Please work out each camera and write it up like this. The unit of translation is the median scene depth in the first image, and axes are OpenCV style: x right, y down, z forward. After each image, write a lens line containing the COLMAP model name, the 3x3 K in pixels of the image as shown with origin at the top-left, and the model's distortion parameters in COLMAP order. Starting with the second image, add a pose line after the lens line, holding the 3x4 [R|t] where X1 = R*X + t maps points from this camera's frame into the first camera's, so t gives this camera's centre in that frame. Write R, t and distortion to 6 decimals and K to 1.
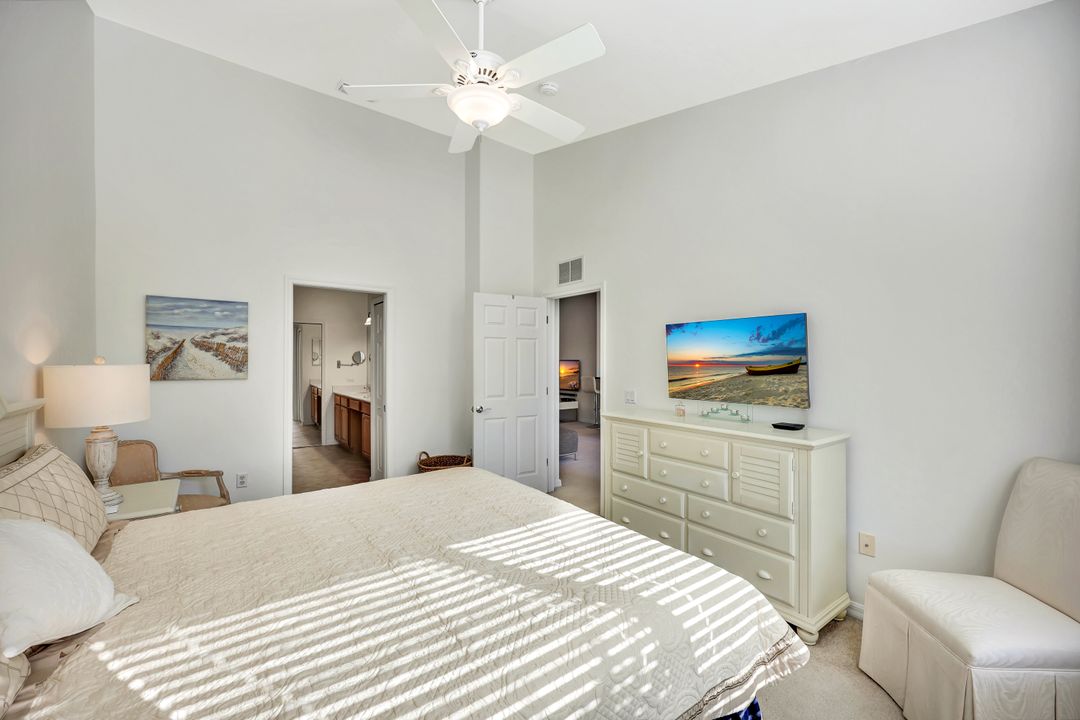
lens RADIAL K [[432.8, 0, 535.0], [0, 432.8, 358.5], [0, 0, 1]] dist [-0.001735, 0.000029]
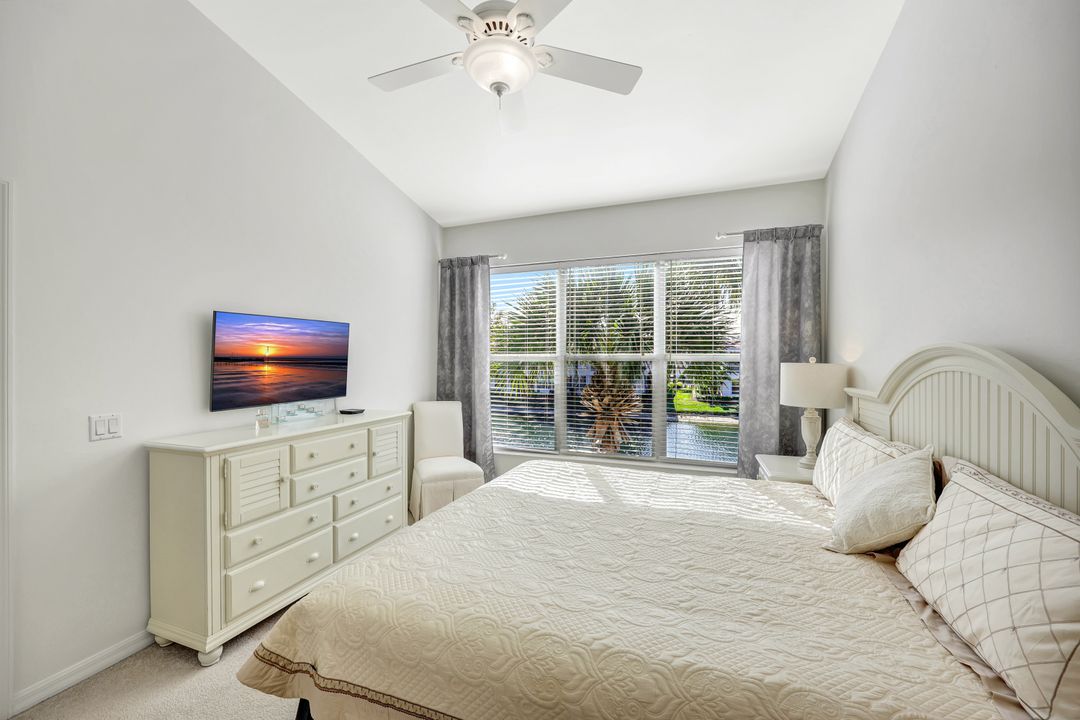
lens RADIAL K [[432.8, 0, 536.4], [0, 432.8, 362.0], [0, 0, 1]] dist [-0.001735, 0.000029]
pose [[-0.541201, -0.011366, 0.840816, -1.269337], [-0.004182, 0.999933, 0.010826, -0.005567], [-0.840883, 0.002342, -0.541212, 2.007428]]
